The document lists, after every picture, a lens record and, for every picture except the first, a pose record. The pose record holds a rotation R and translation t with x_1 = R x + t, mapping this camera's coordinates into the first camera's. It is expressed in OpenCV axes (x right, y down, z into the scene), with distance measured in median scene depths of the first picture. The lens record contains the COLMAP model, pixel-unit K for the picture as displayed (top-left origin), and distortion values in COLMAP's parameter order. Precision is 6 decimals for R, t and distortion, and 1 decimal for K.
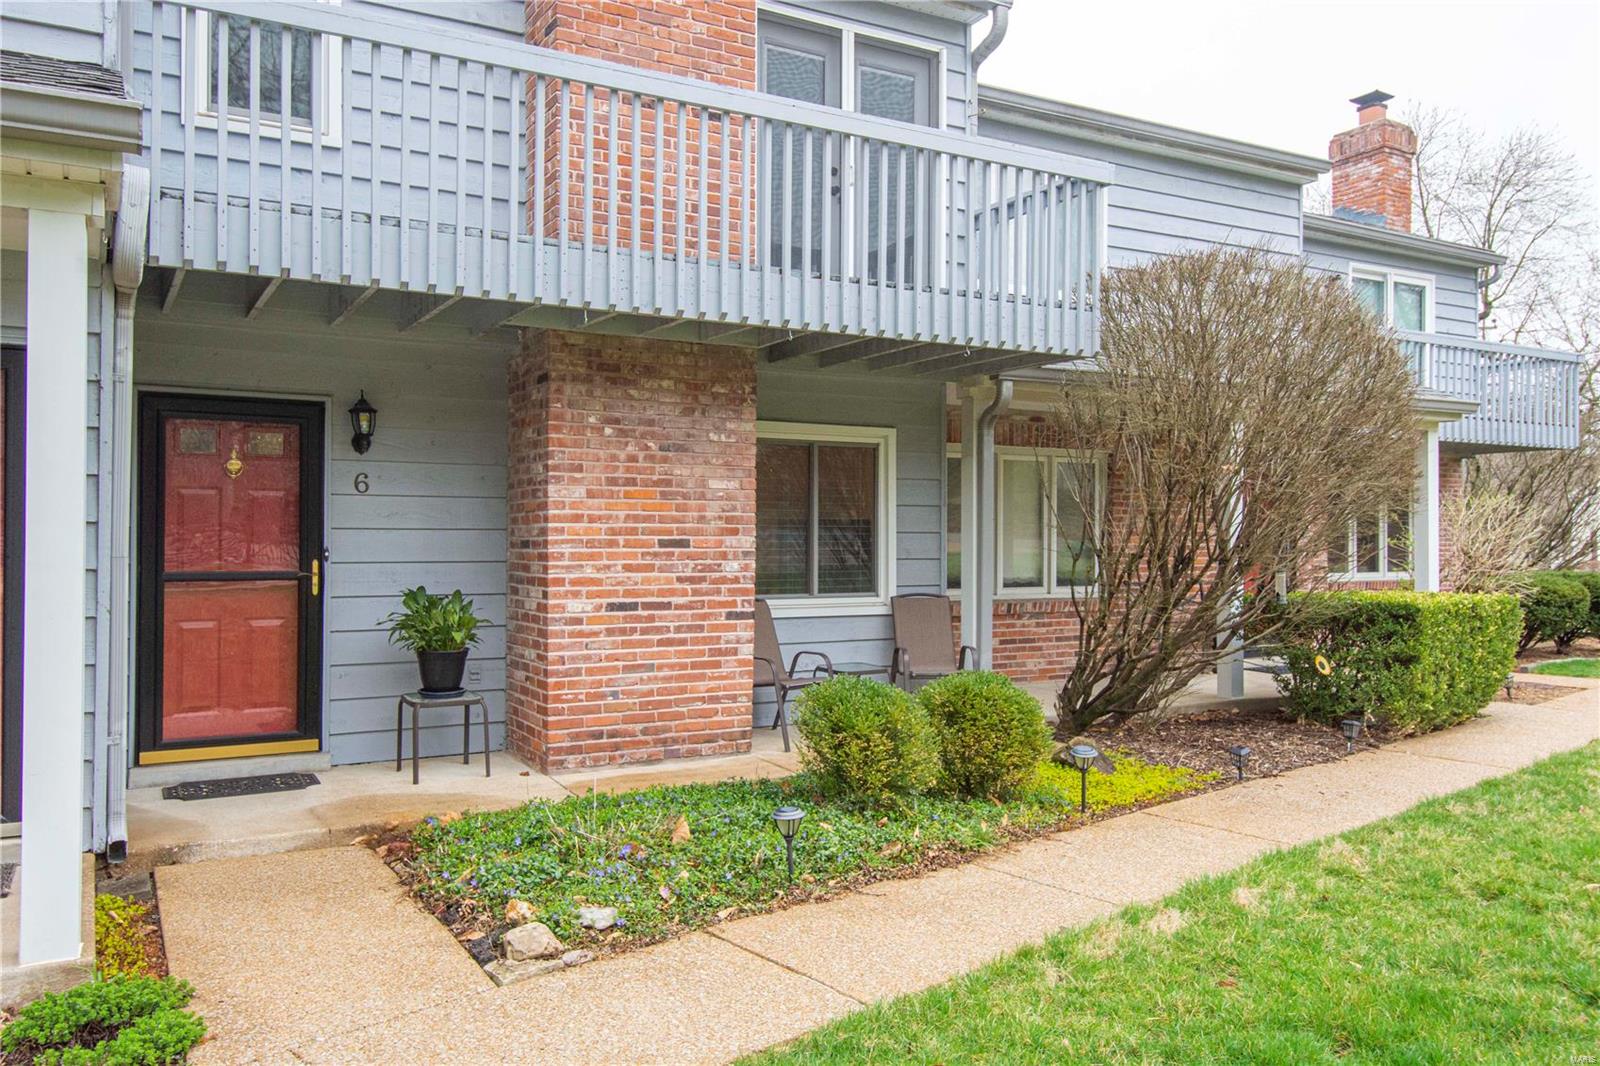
lens RADIAL K [[1209.0, 0, 801.5], [0, 1209.0, 533.6], [0, 0, 1]] dist [0.024567, -0.007440]
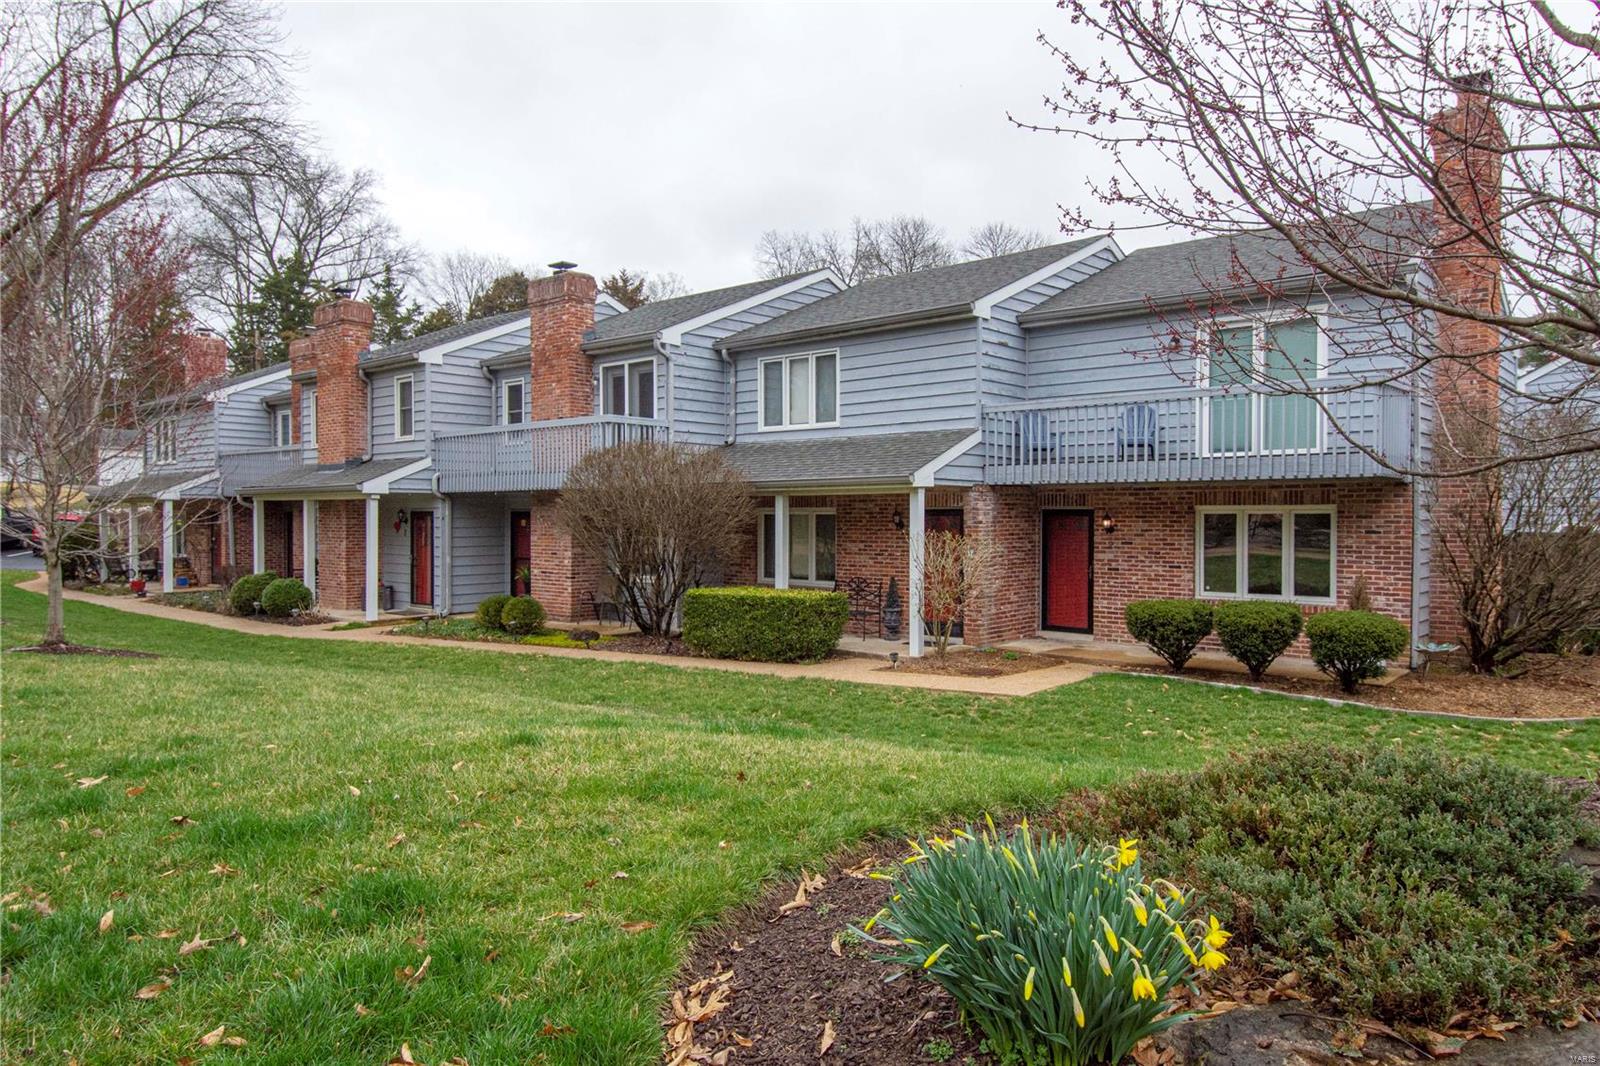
lens RADIAL K [[1030.1, 0, 804.0], [0, 1030.1, 540.5], [0, 0, 1]] dist [0.000557, -0.000426]
pose [[0.338452, 0.015267, -0.940860, 2.751840], [0.001293, 0.999860, 0.016689, -0.073147], [0.940983, -0.006865, 0.338385, 0.709112]]
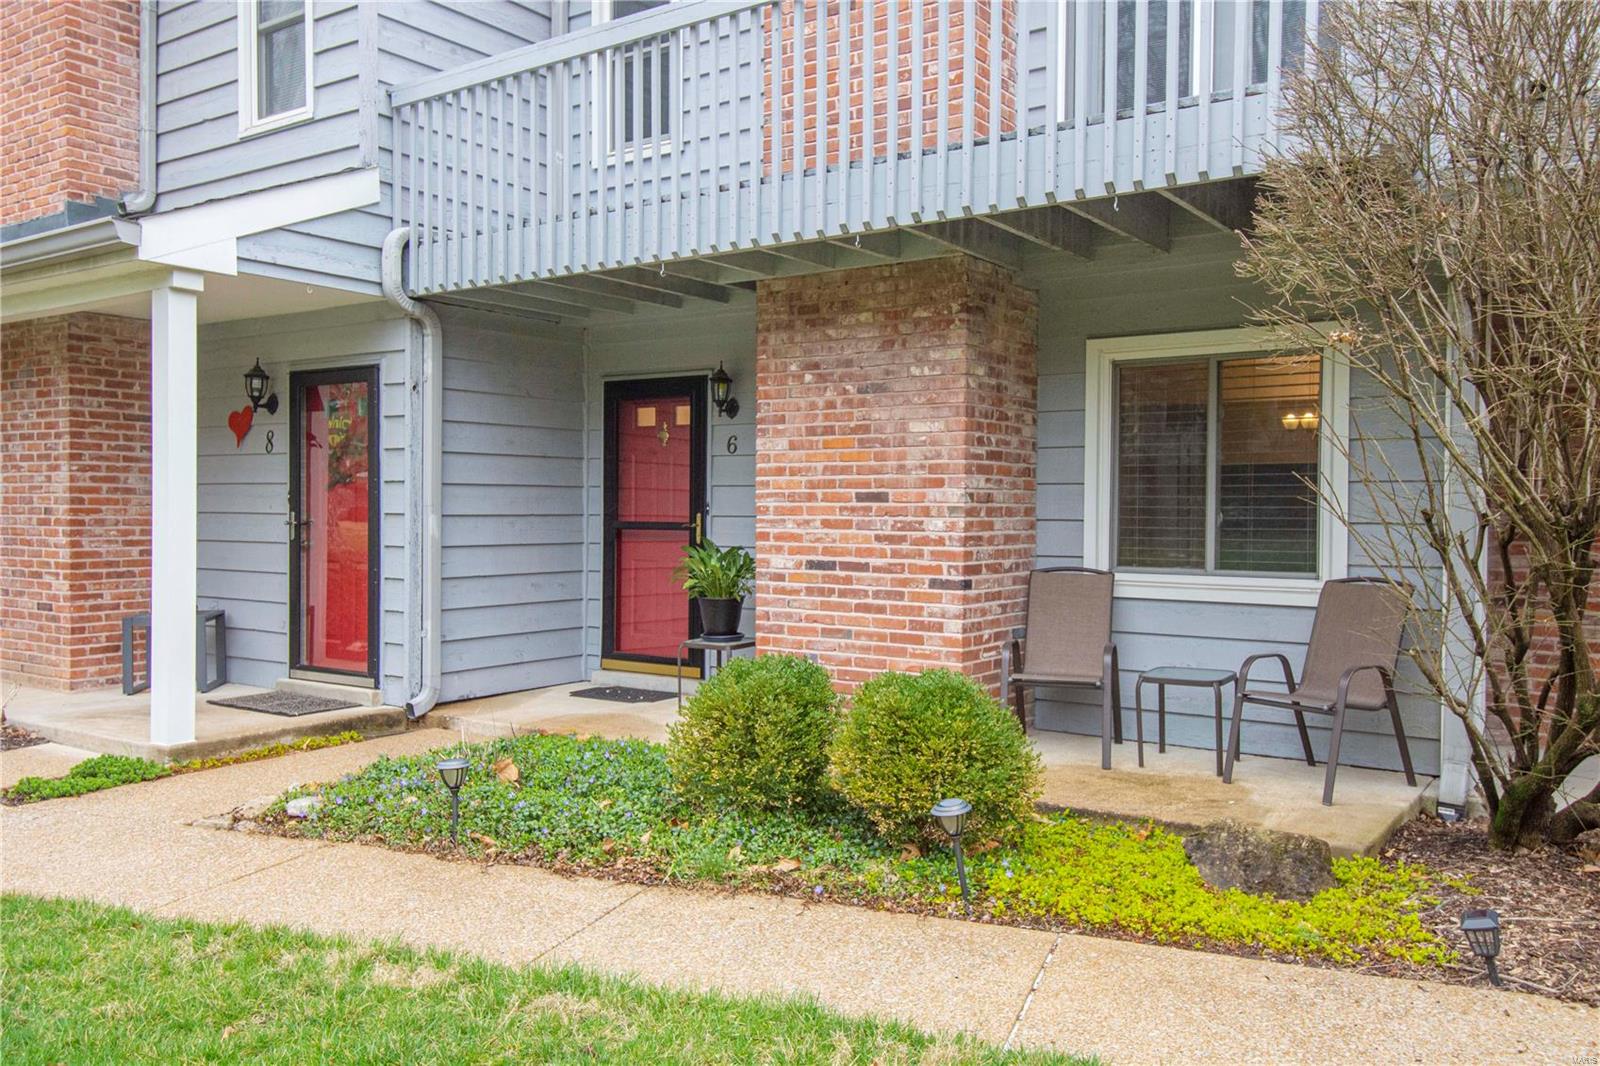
lens RADIAL K [[1262.0, 0, 802.7], [0, 1262.0, 537.5], [0, 0, 1]] dist [0.026075, -0.021167]
pose [[0.431418, 0.021050, -0.901907, 0.716777], [-0.000455, 0.999733, 0.023116, 0.016655], [0.902152, -0.009562, 0.431312, 0.565054]]
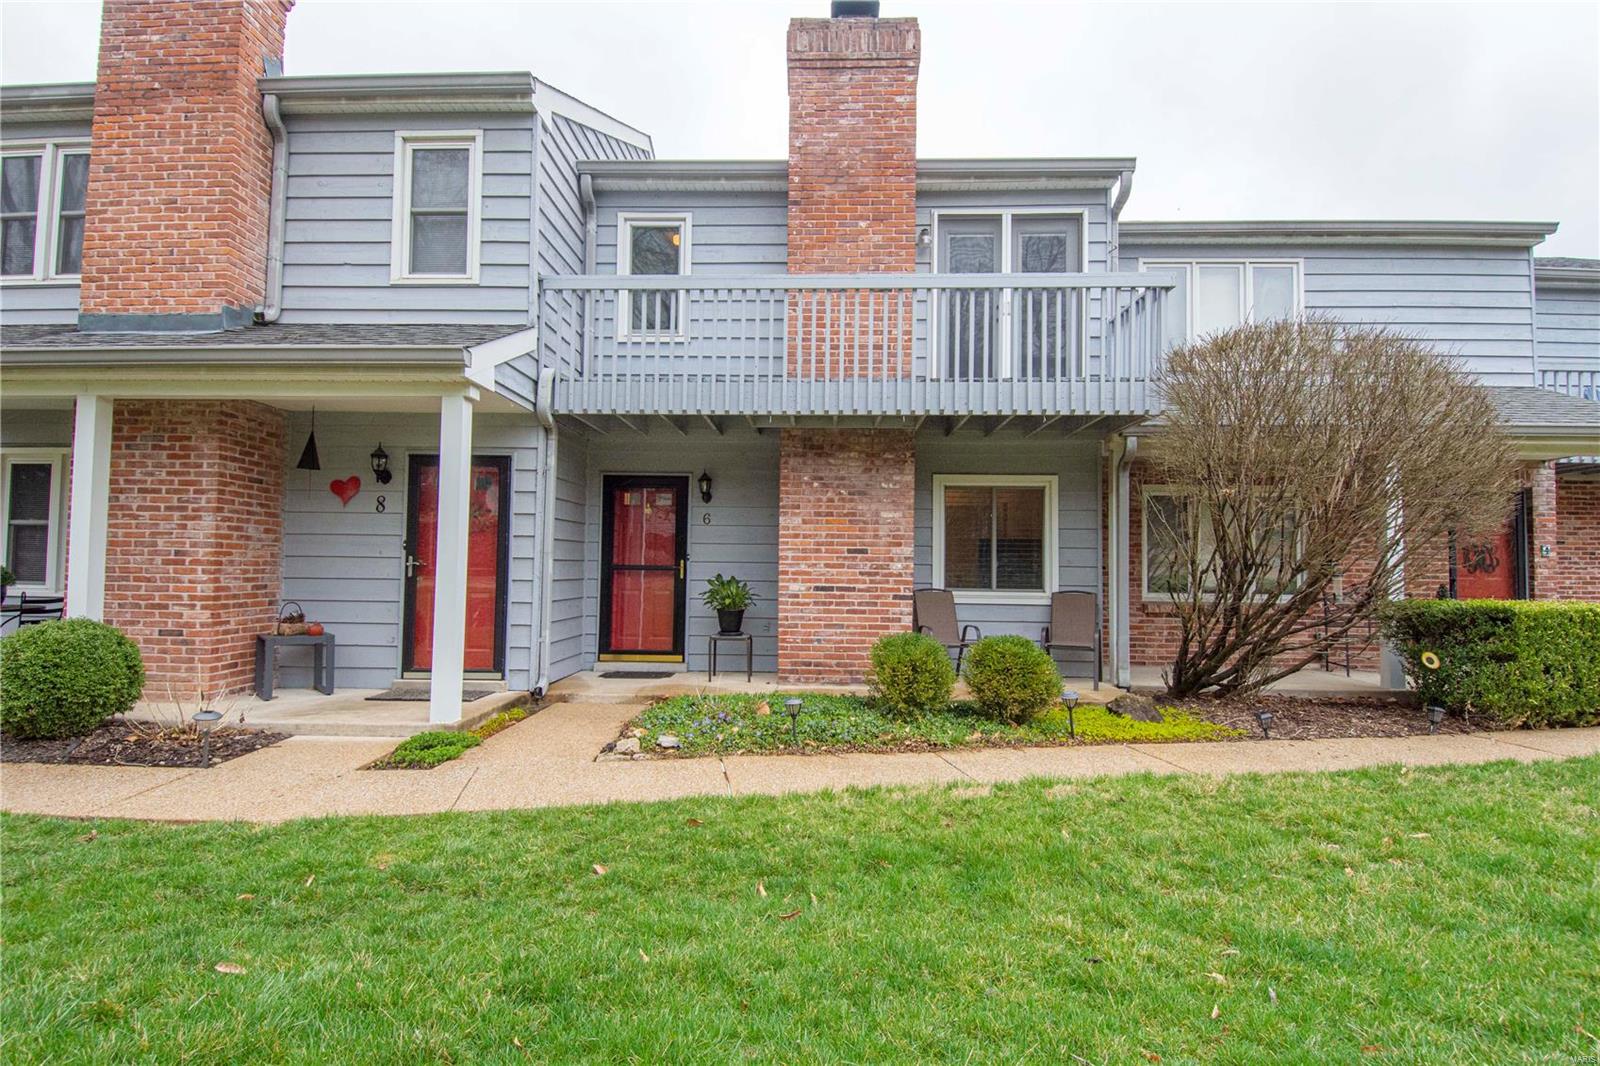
lens RADIAL K [[817.2, 0, 797.8], [0, 817.2, 535.8], [0, 0, 1]] dist [0.012861, -0.021863]
pose [[0.849176, -0.012947, -0.527951, 0.417237], [-0.007554, 0.999299, -0.036656, 0.028828], [0.528055, 0.035115, 0.848484, 0.017603]]
